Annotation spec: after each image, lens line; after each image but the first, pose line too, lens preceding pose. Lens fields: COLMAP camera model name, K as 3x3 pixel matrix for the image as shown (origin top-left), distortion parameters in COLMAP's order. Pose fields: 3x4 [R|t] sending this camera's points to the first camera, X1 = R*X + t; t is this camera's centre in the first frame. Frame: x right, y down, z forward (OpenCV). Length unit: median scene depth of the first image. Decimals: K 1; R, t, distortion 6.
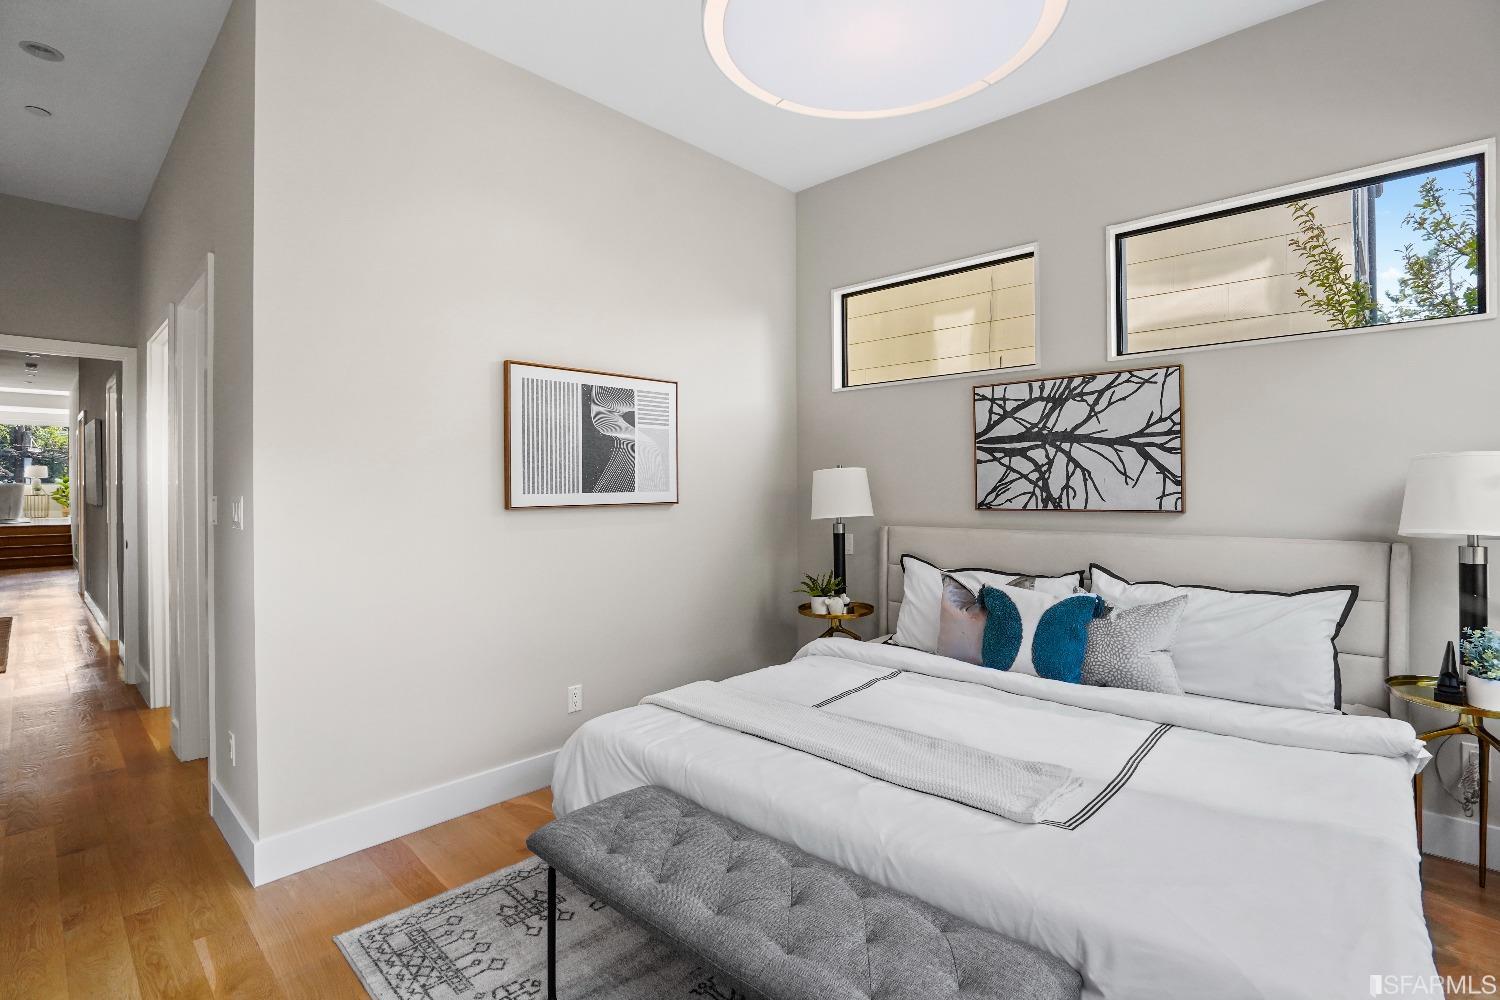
lens RADIAL K [[702.4, 0, 745.6], [0, 702.4, 491.6], [0, 0, 1]] dist [-0.042446, 0.007262]
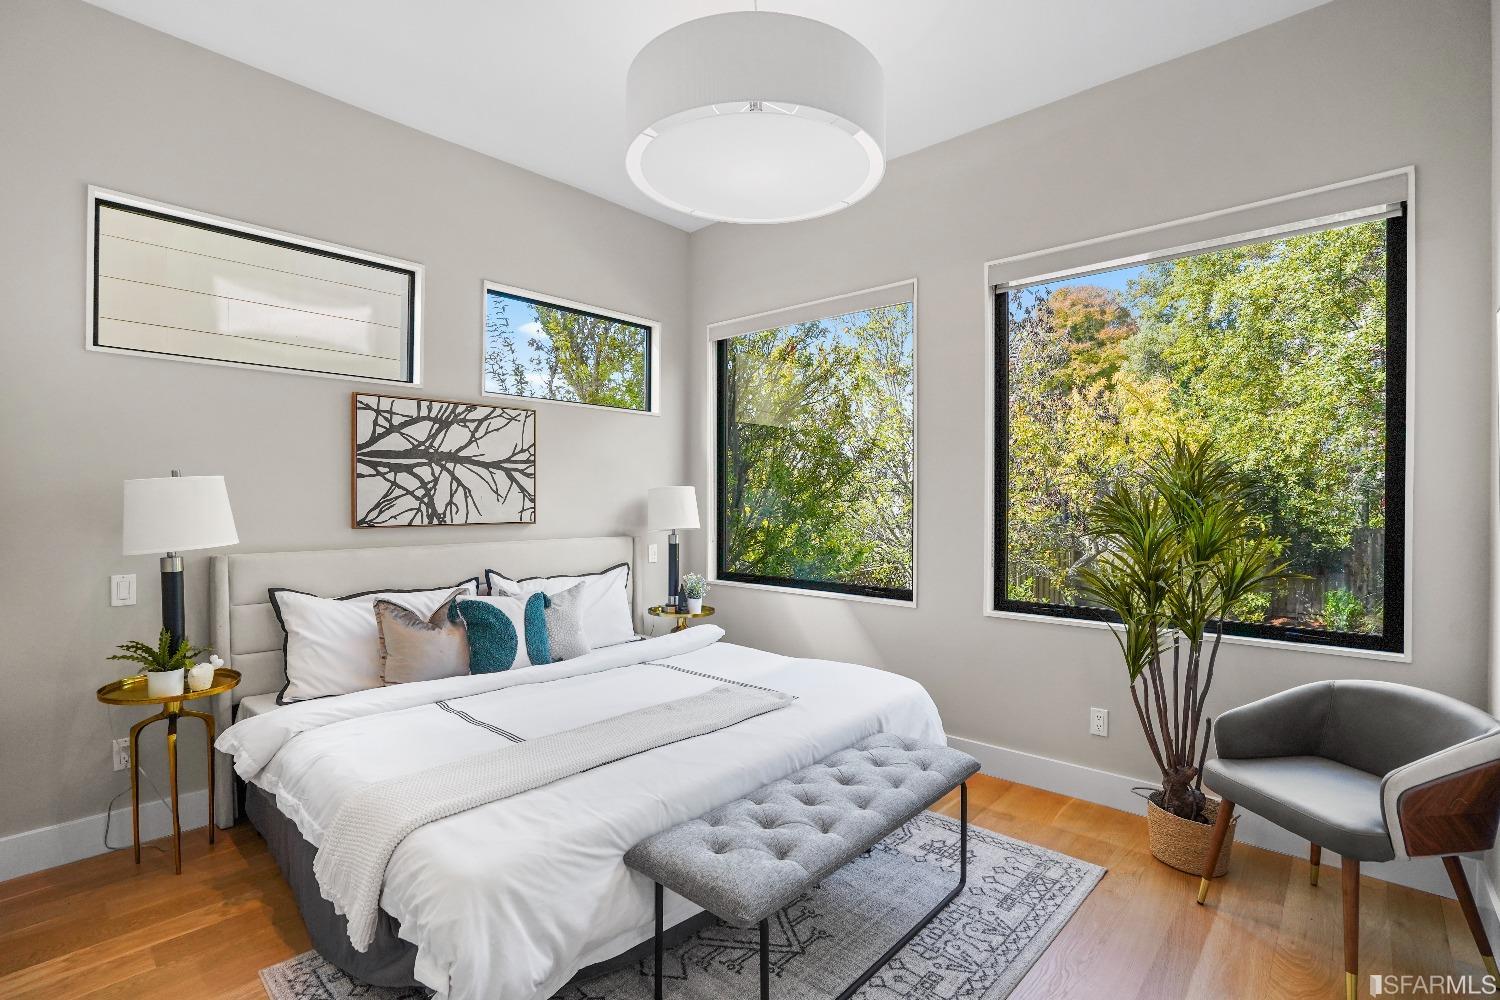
lens RADIAL K [[702.4, 0, 743.1], [0, 702.4, 500.6], [0, 0, 1]] dist [-0.042446, 0.007262]
pose [[-0.013746, 0.006314, 0.999886, -0.630248], [0.006515, 0.999959, -0.006225, -0.001102], [-0.999884, 0.006429, -0.013787, 0.554697]]
